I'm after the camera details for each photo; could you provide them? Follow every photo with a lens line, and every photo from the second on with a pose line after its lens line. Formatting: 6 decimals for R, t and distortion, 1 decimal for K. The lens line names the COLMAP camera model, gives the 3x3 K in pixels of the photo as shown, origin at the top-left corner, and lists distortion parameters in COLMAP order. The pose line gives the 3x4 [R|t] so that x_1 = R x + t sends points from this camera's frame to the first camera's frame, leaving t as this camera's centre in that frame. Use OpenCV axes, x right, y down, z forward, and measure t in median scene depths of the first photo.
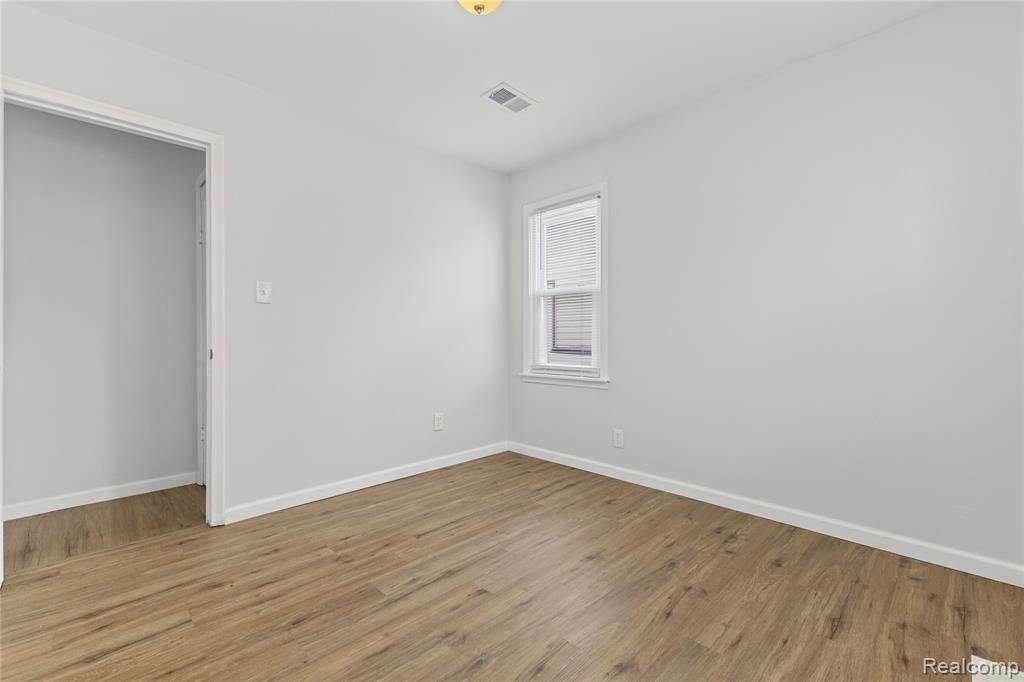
lens RADIAL K [[442.5, 0, 512.8], [0, 442.5, 339.1], [0, 0, 1]] dist [0.001435, -0.000252]
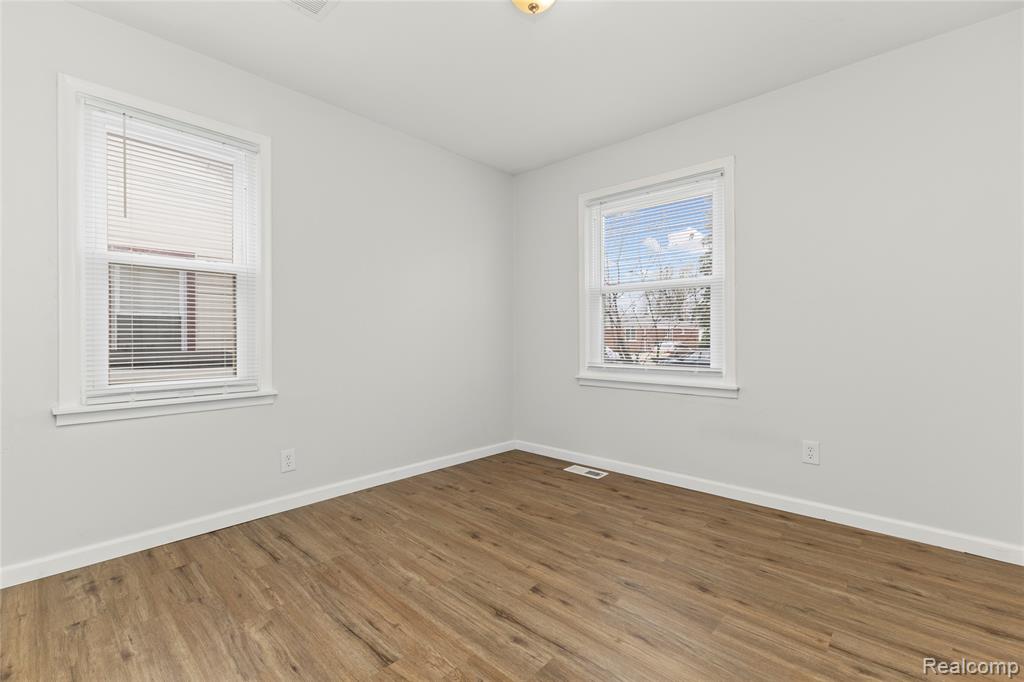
lens RADIAL K [[442.5, 0, 512.8], [0, 442.5, 339.1], [0, 0, 1]] dist [0.001435, -0.000252]
pose [[-0.048764, -0.001083, 0.998810, -0.829662], [0.009102, 0.999957, 0.001528, -0.000614], [-0.998769, 0.009166, -0.048752, 0.847010]]
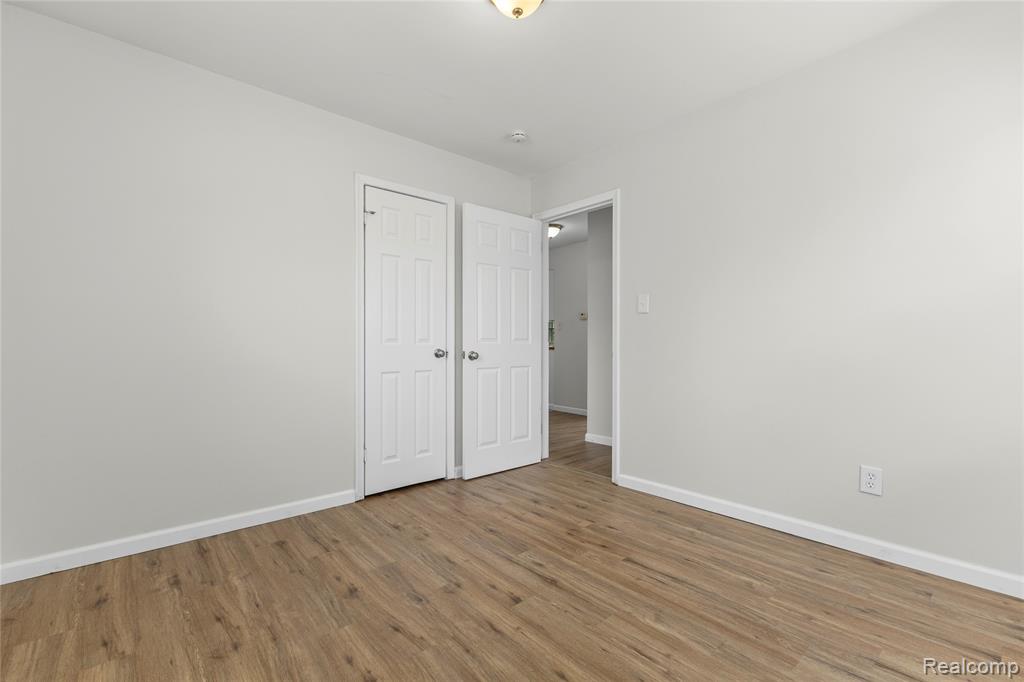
lens RADIAL K [[442.5, 0, 512.8], [0, 442.5, 339.1], [0, 0, 1]] dist [0.001435, -0.000252]
pose [[-0.060326, -0.003103, -0.998174, 0.709847], [-0.003525, 0.999990, -0.002895, -0.006772], [0.998173, 0.003344, -0.060336, 0.811192]]
